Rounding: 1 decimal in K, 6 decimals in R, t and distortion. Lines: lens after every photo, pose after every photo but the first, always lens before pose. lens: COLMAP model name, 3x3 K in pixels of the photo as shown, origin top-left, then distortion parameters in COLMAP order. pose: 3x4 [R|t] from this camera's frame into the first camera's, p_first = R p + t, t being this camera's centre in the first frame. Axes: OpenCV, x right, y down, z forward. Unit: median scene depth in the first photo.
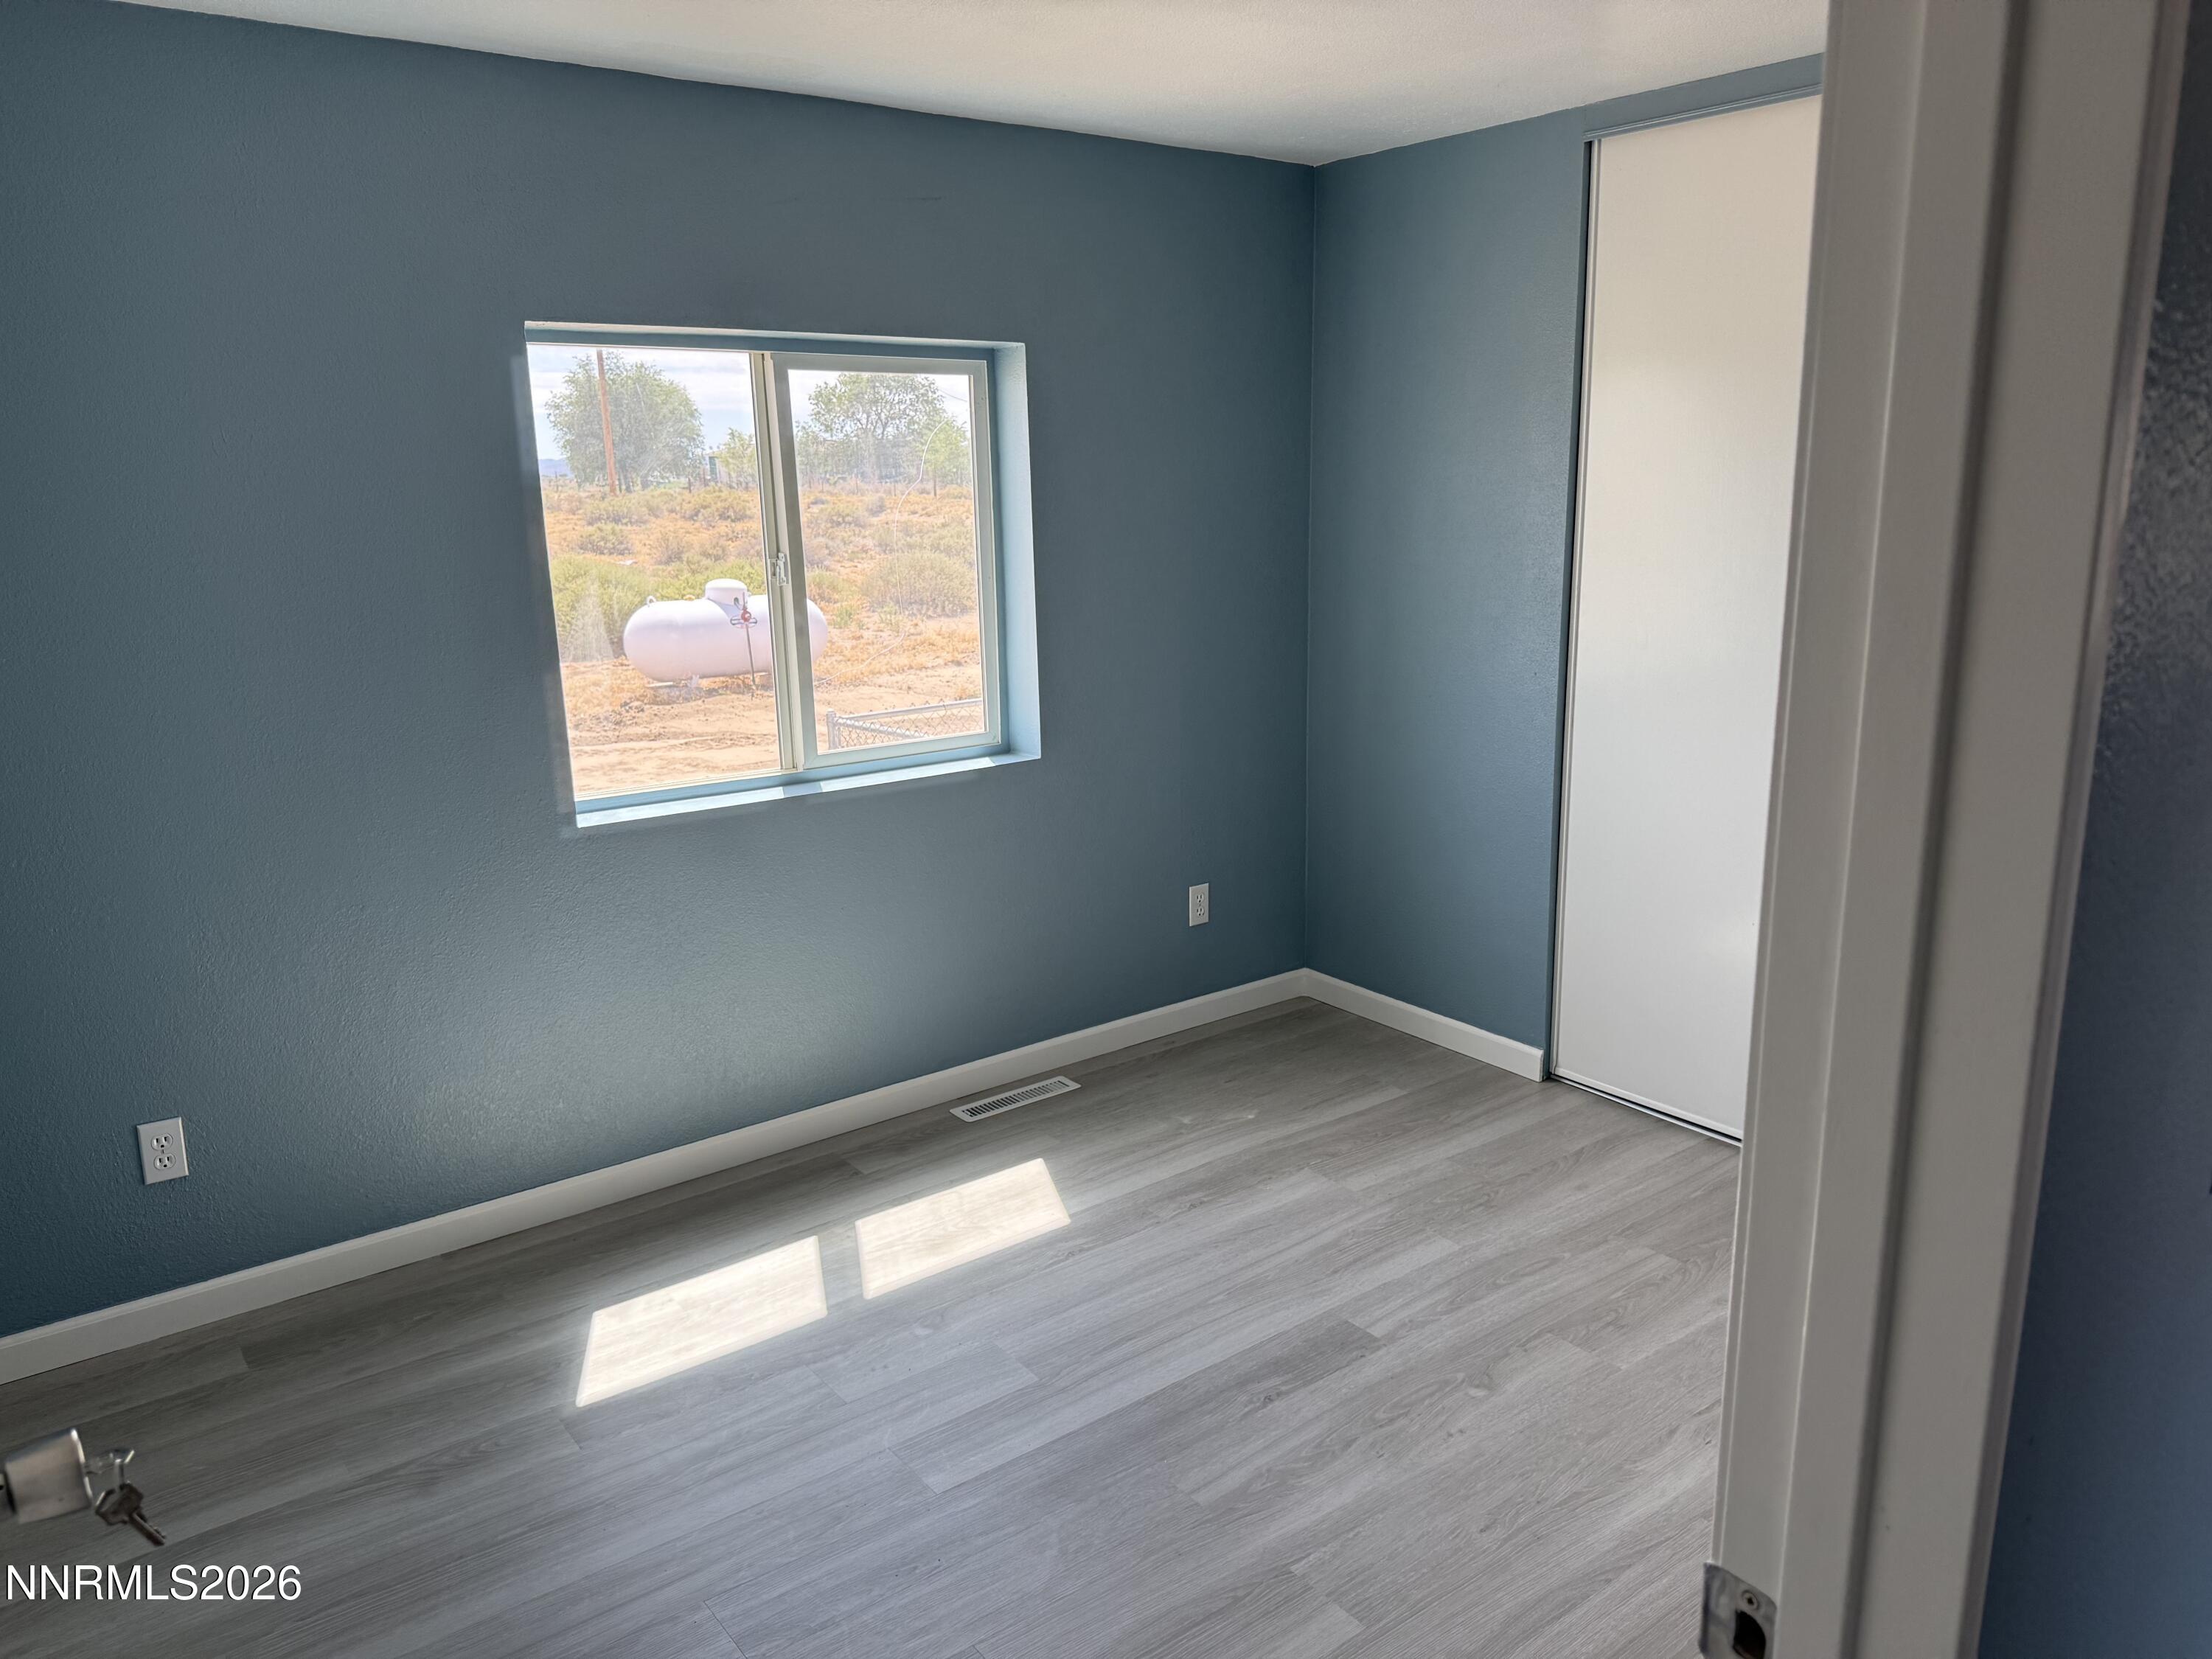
lens RADIAL K [[1534.8, 0, 1106.0], [0, 1534.8, 829.5], [0, 0, 1]] dist [0.144244, -0.194586]
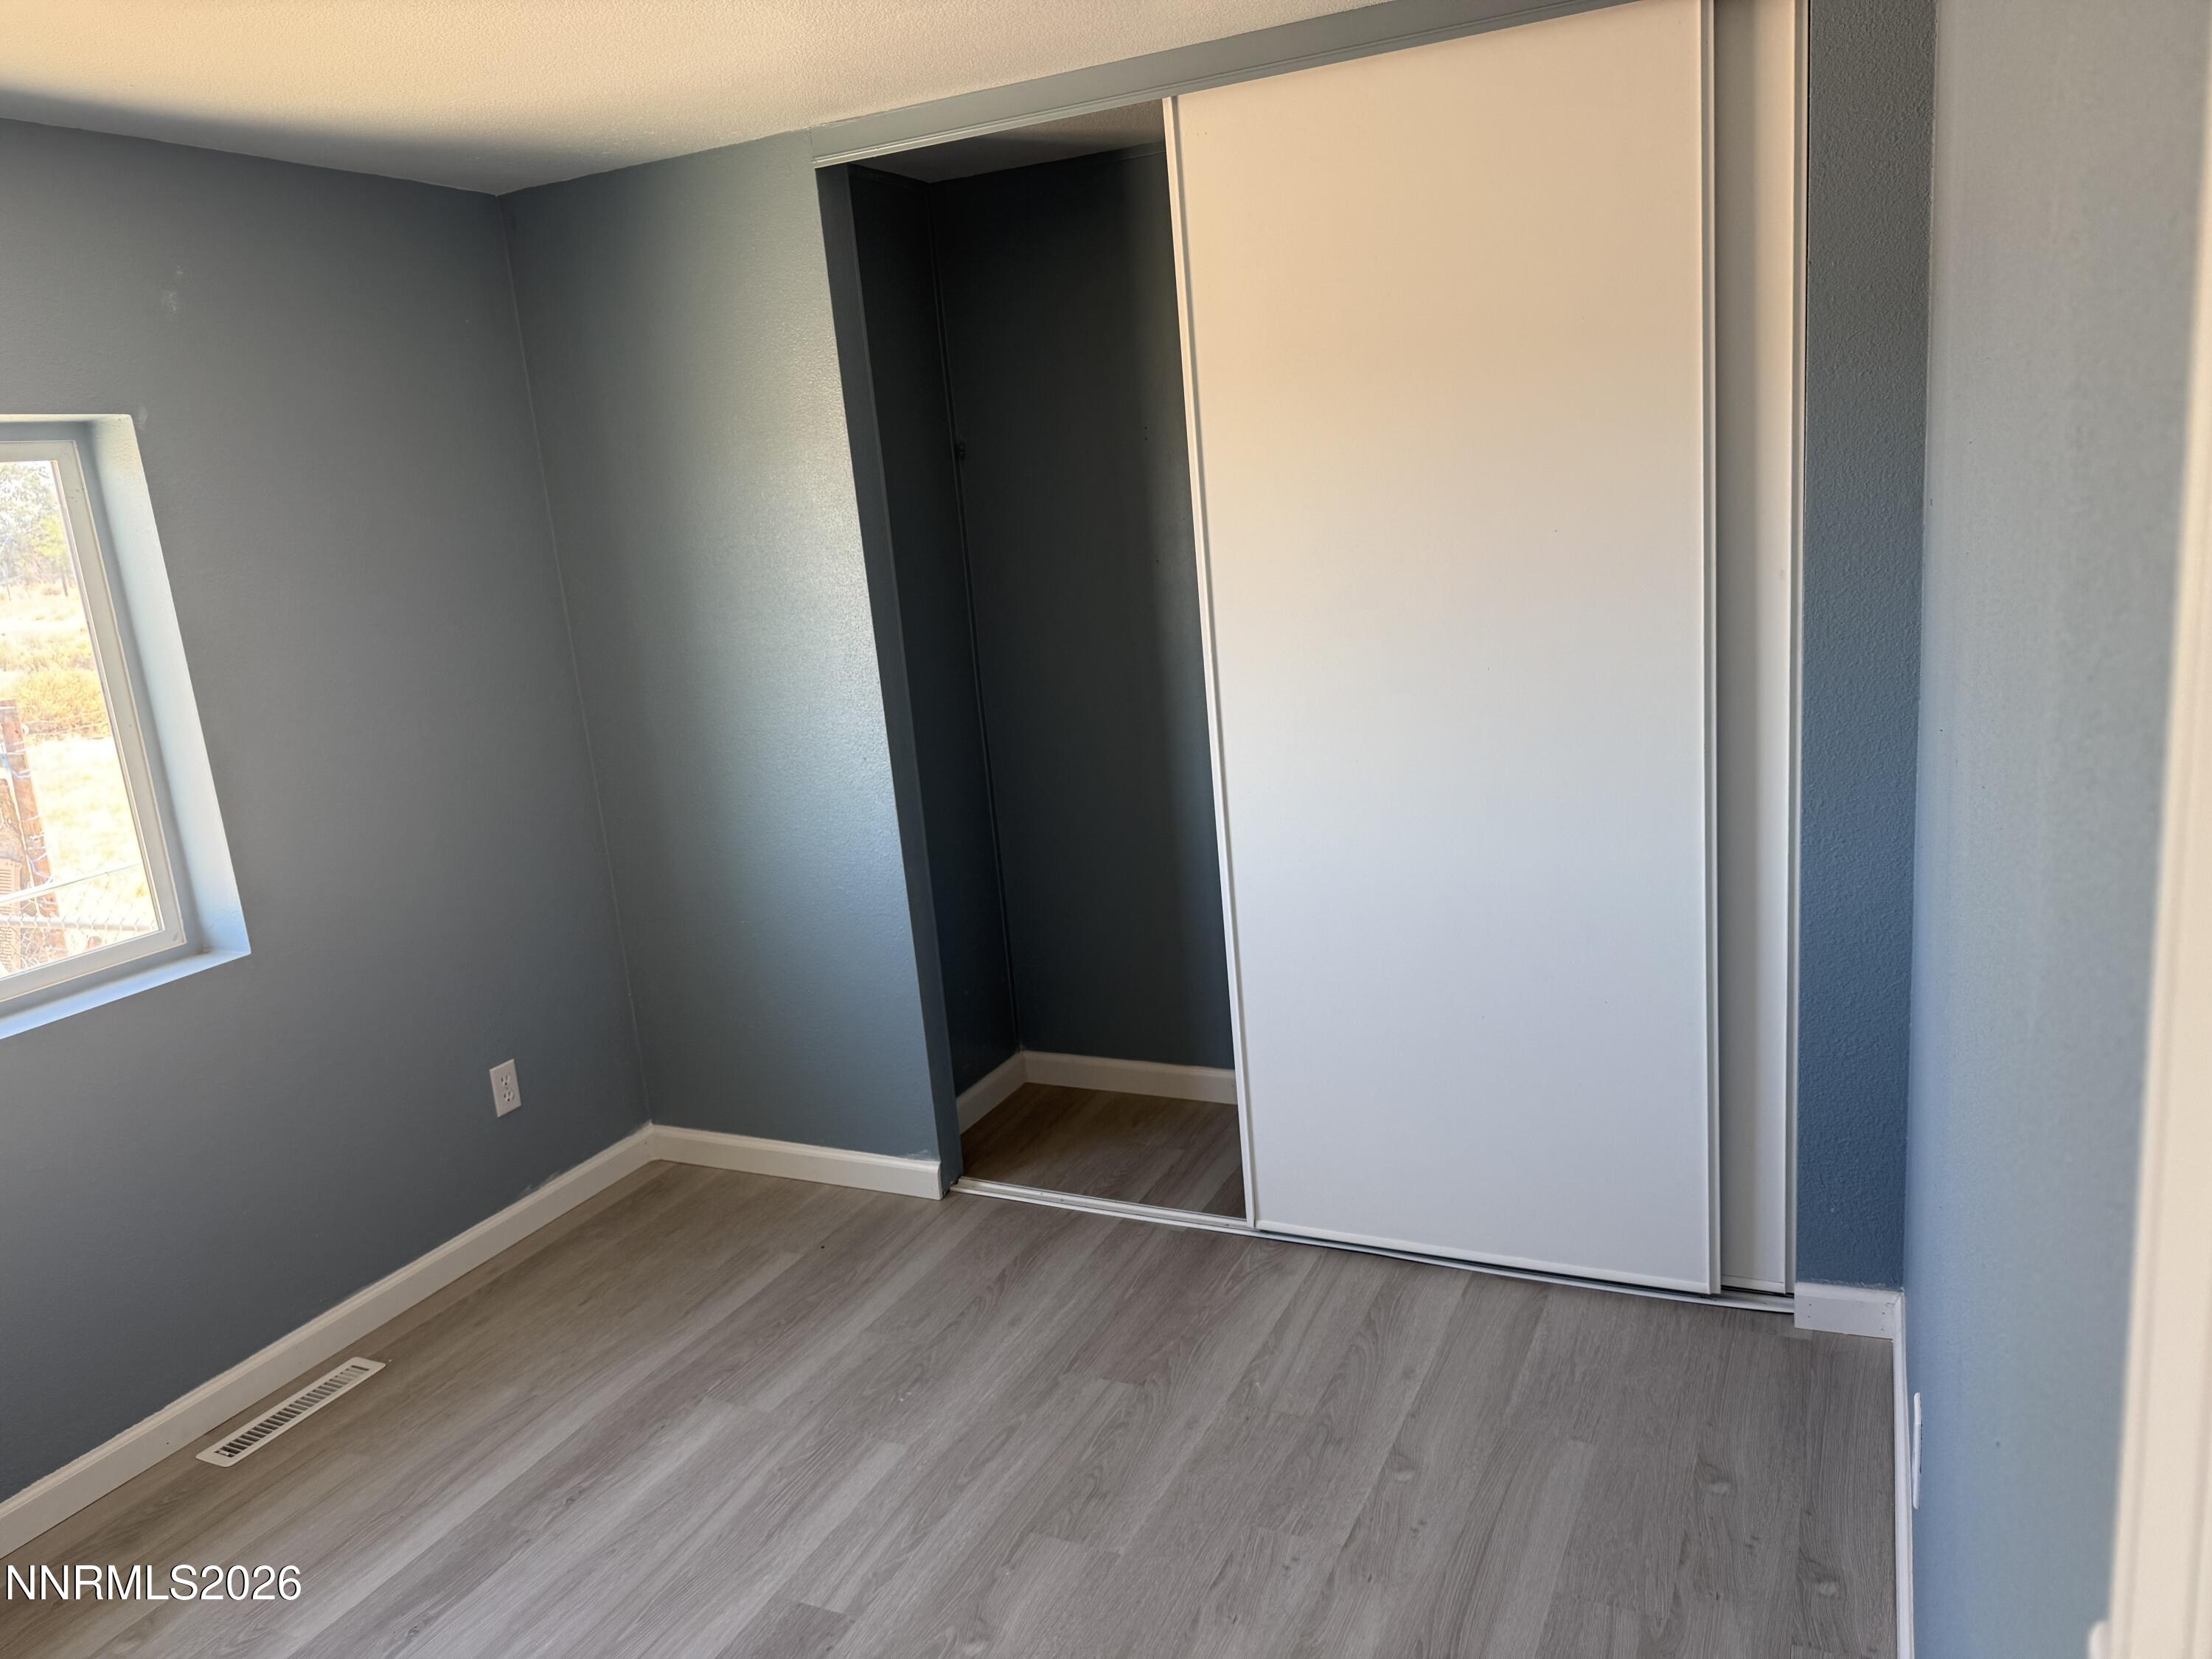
lens RADIAL K [[1570.9, 0, 1106.0], [0, 1570.9, 829.5], [0, 0, 1]] dist [0.019647, -0.027734]
pose [[0.888142, -0.158079, 0.431526, 0.006529], [0.172151, 0.985049, 0.006538, -0.044442], [-0.426108, 0.068481, 0.902077, 0.142698]]
